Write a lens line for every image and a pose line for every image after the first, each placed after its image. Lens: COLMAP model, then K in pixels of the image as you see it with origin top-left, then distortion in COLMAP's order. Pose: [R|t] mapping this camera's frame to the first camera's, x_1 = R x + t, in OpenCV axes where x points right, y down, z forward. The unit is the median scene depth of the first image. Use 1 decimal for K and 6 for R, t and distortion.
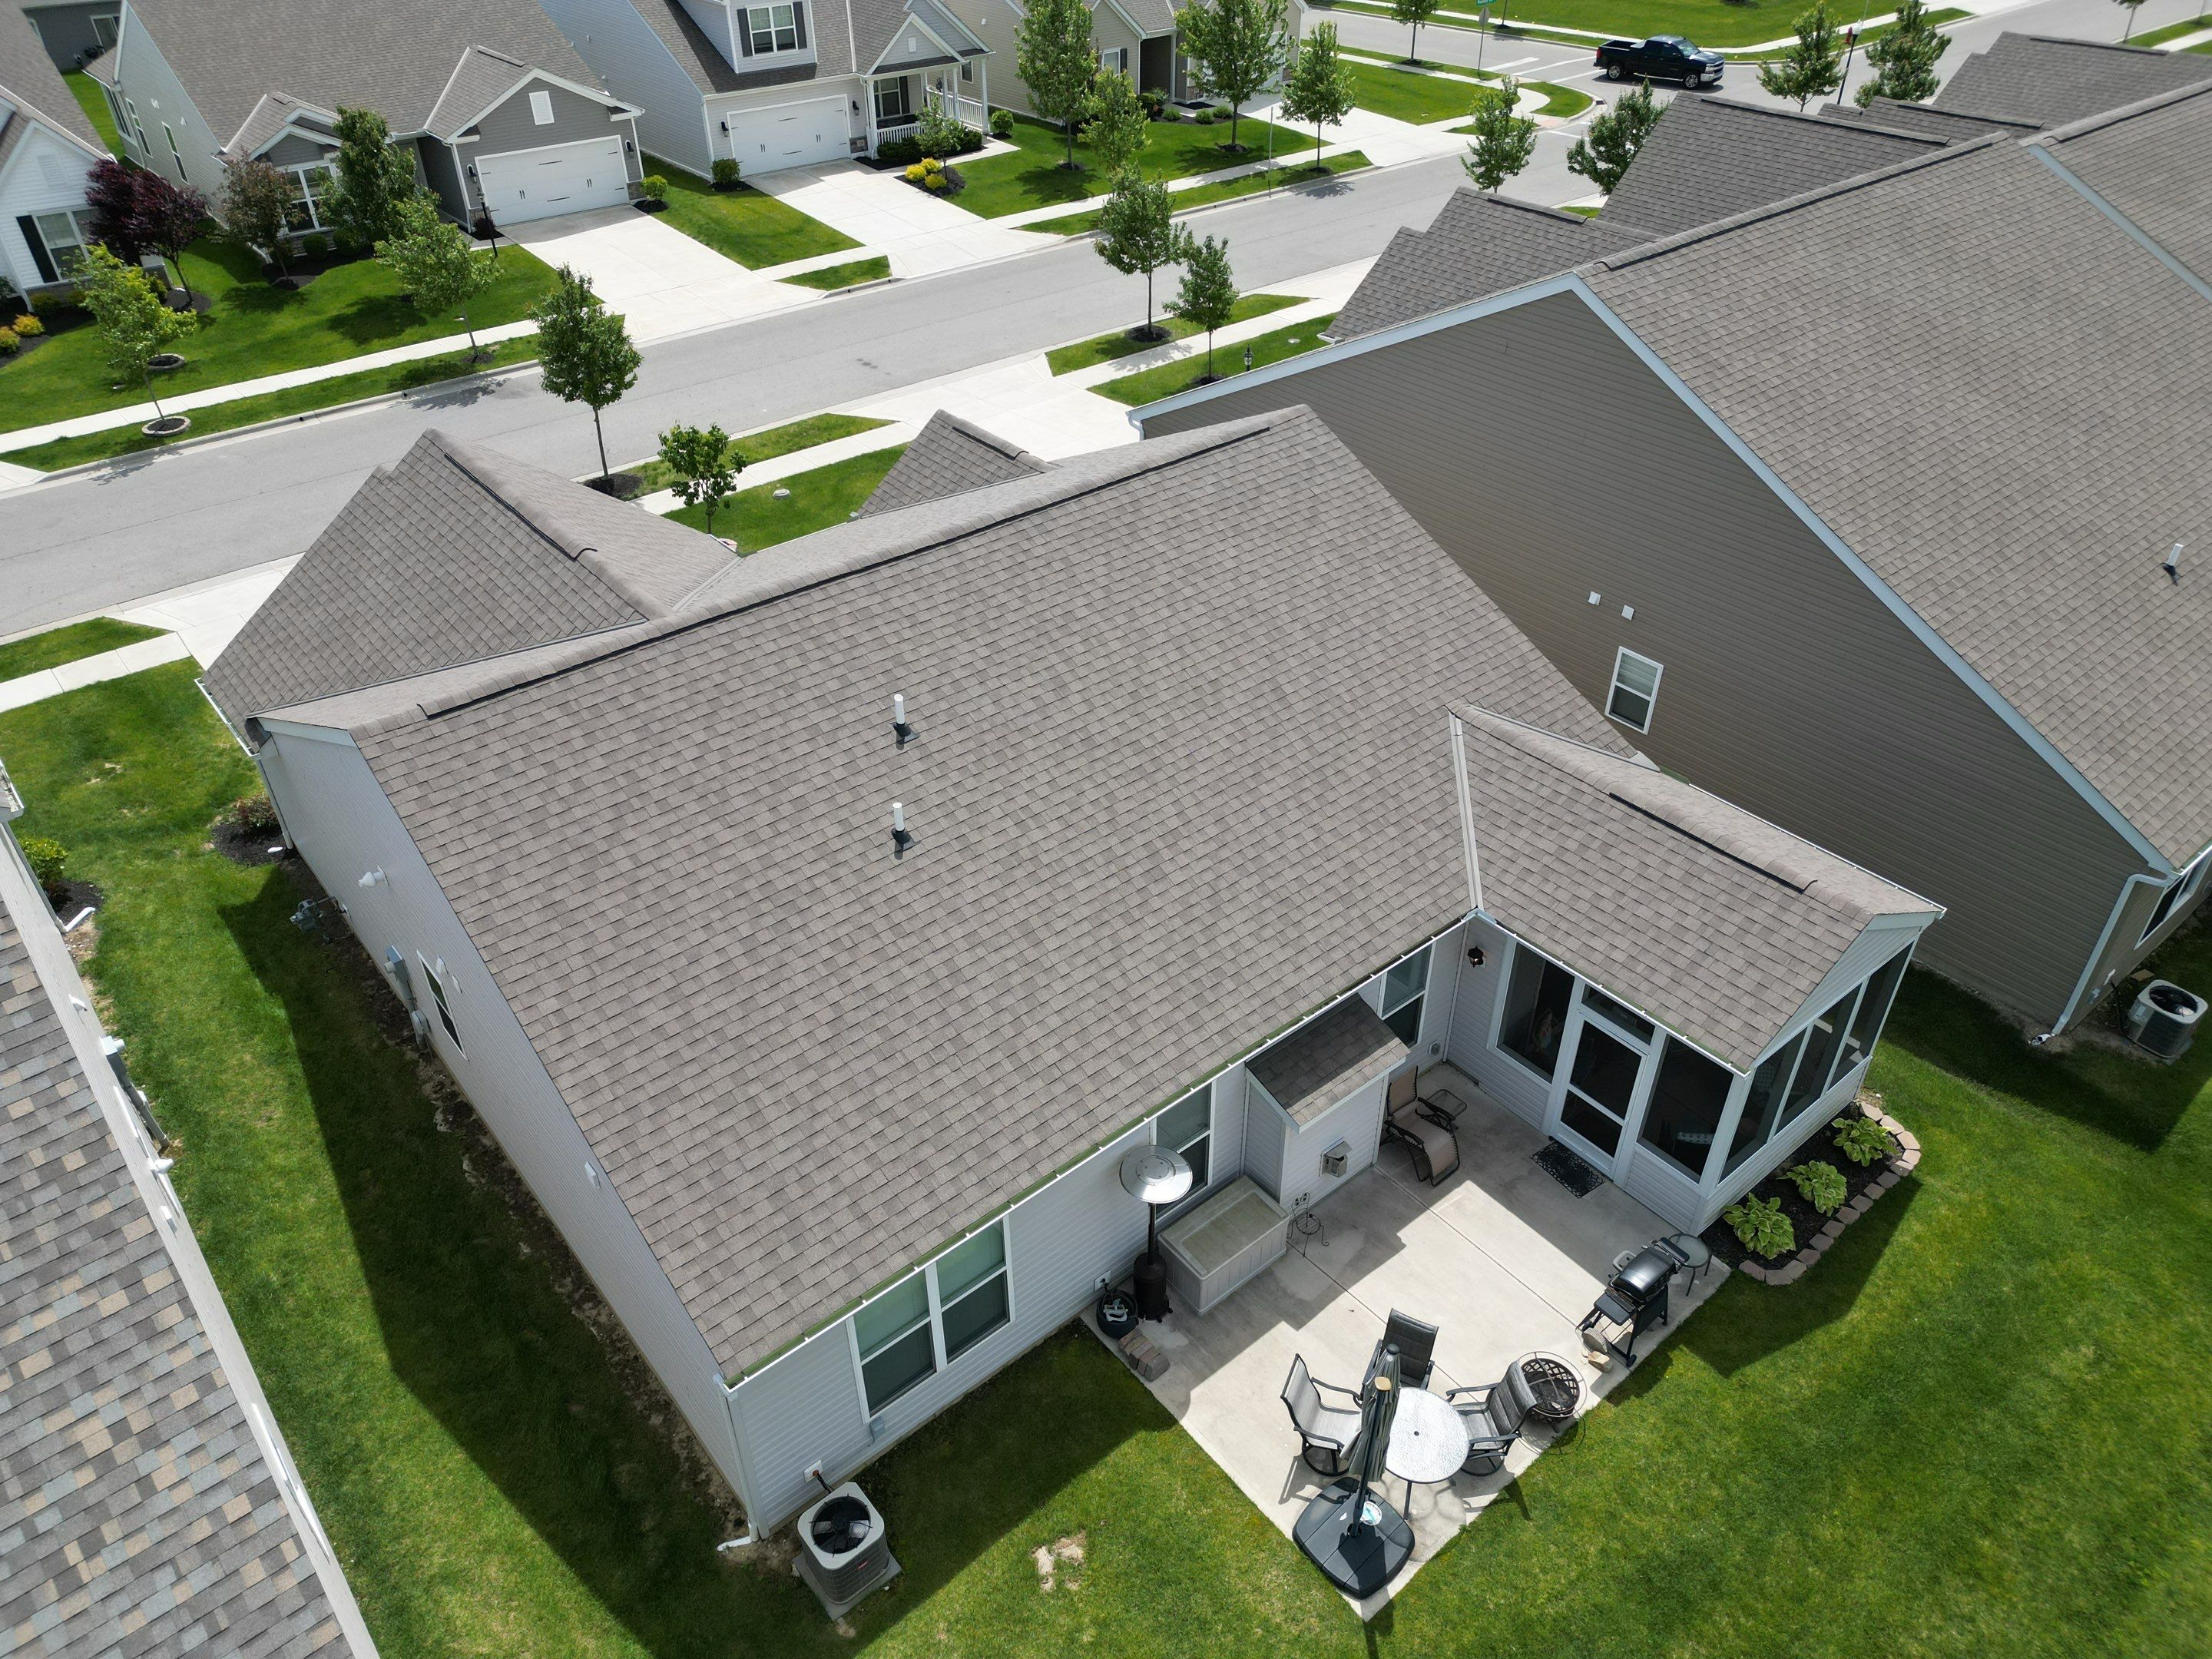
lens RADIAL K [[1544.9, 0, 1112.7], [0, 1544.9, 829.1], [0, 0, 1]] dist [0.094043, -0.087148]
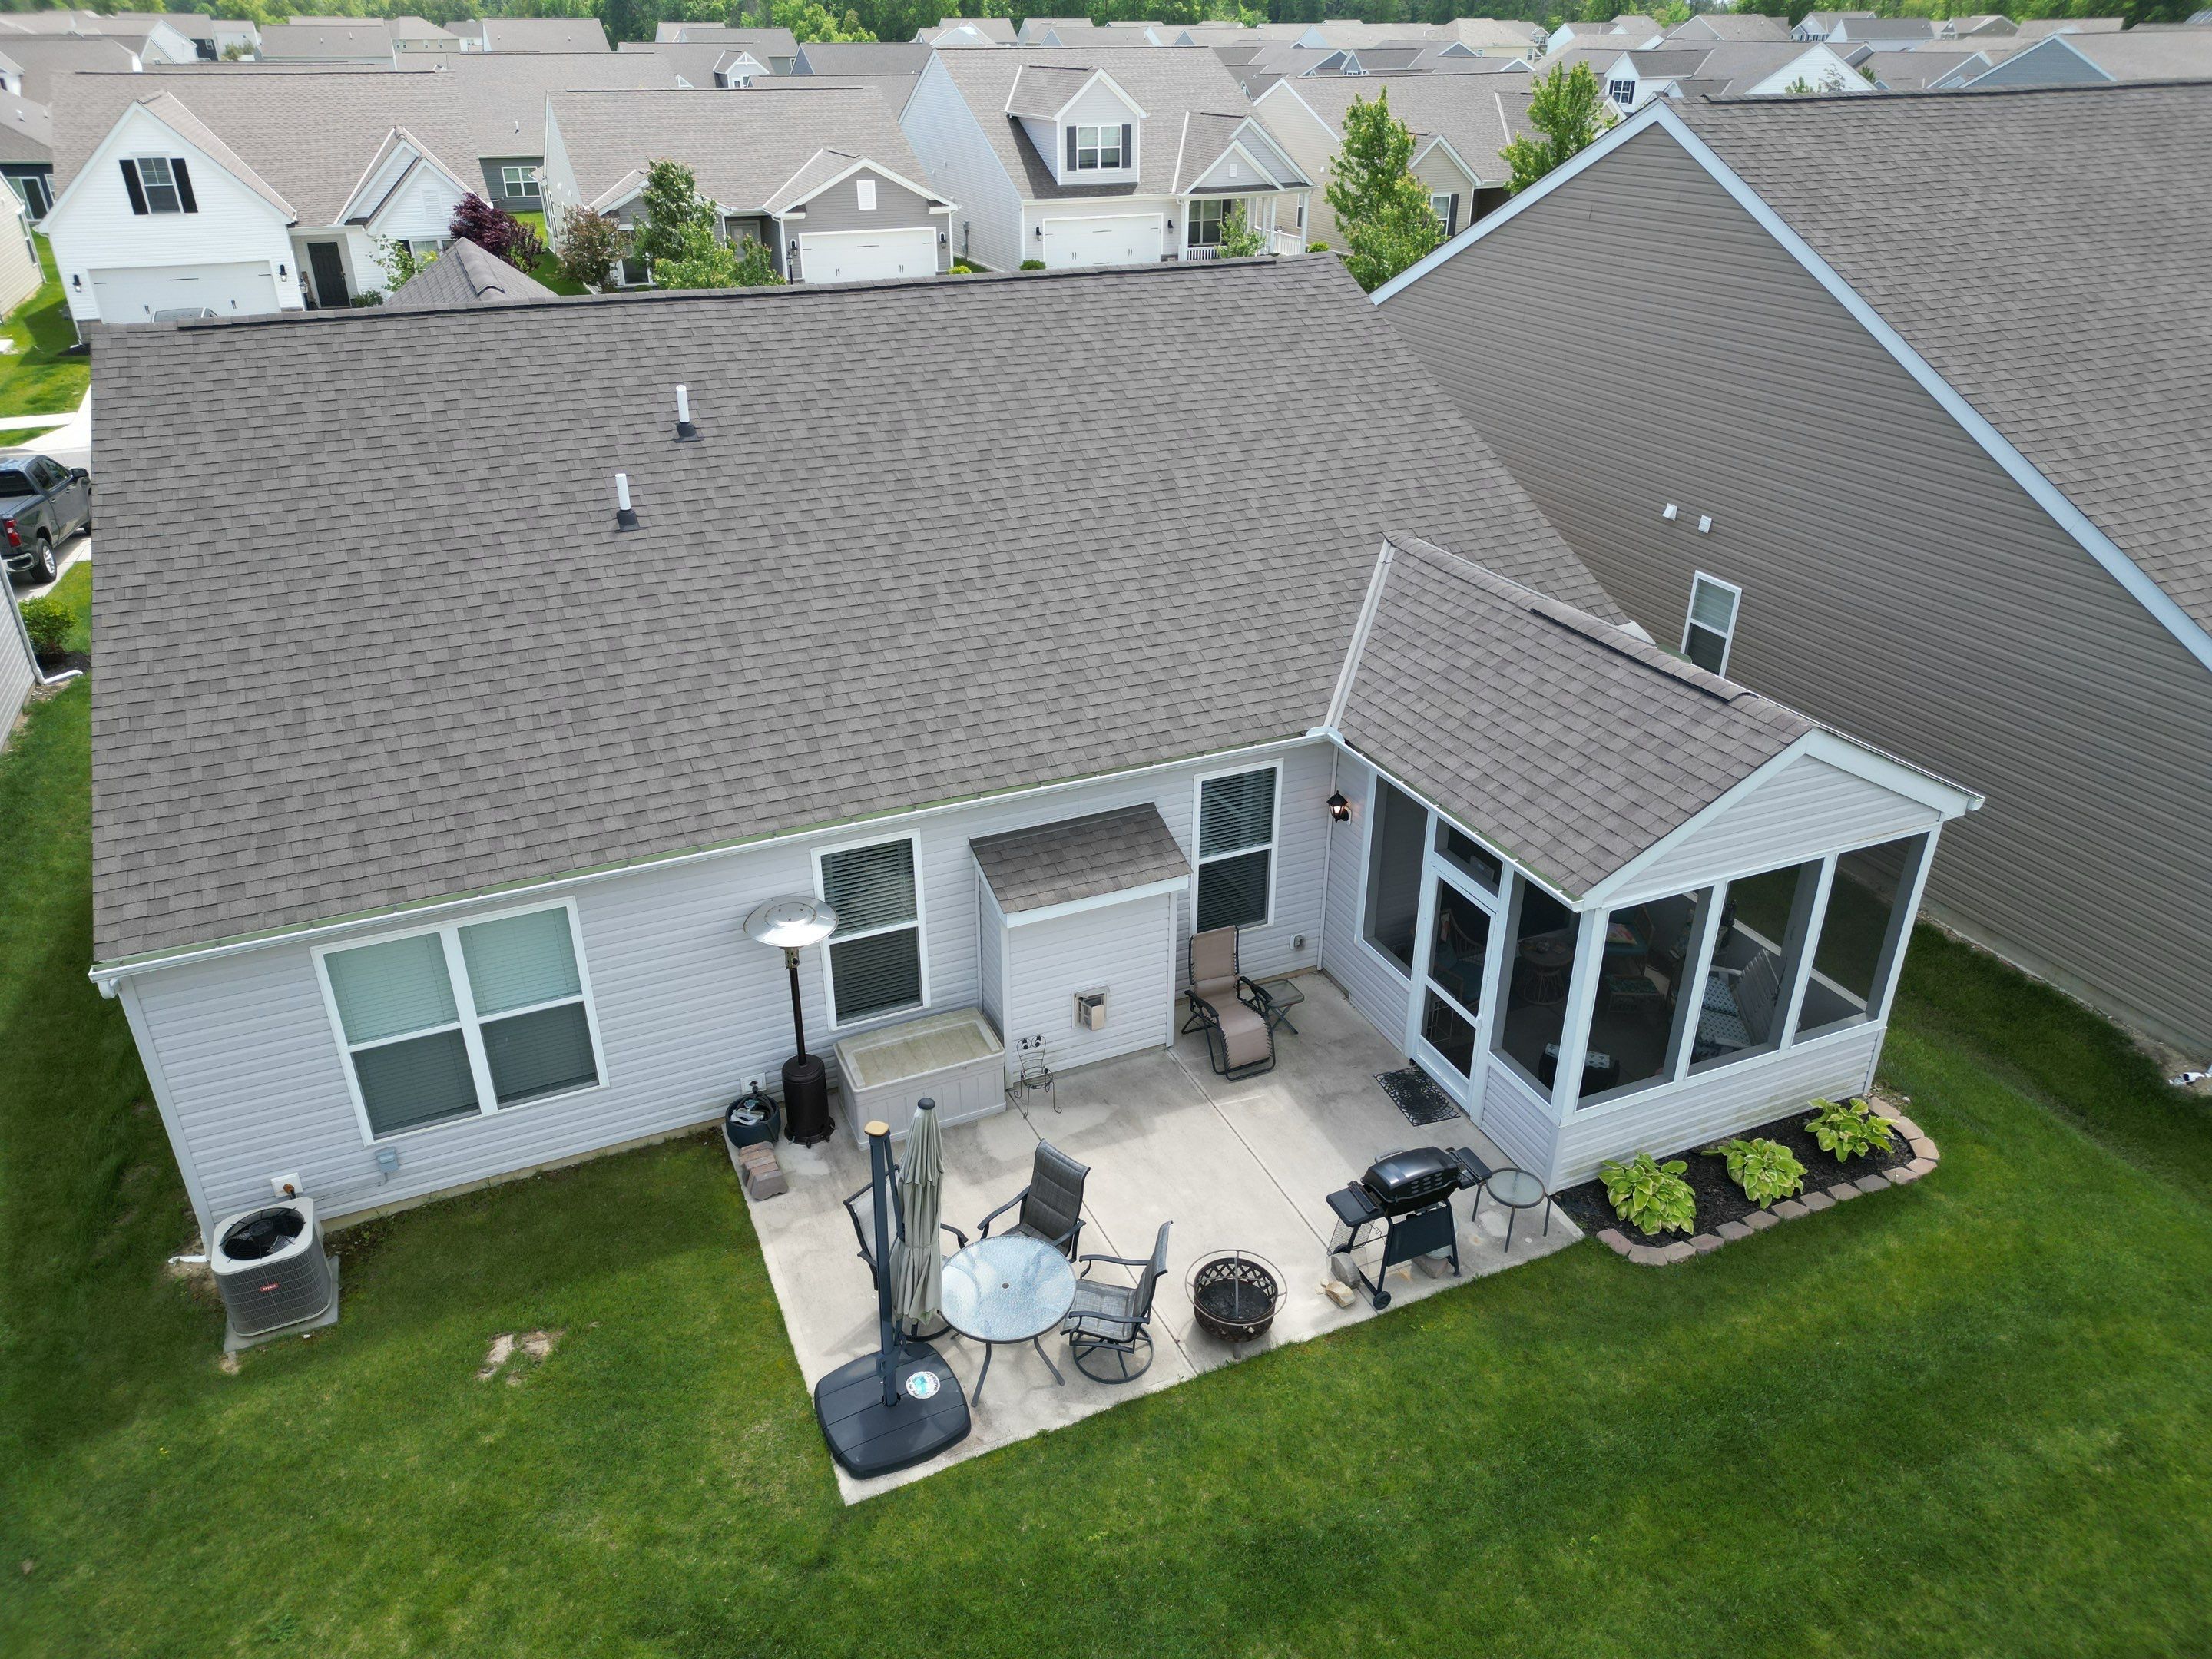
lens RADIAL K [[1544.9, 0, 1112.7], [0, 1544.9, 829.1], [0, 0, 1]] dist [0.094043, -0.087148]
pose [[0.961699, 0.130674, -0.240954, 0.325595], [-0.165633, 0.977449, -0.130990, 0.222590], [0.218403, 0.165883, 0.961656, 0.236269]]
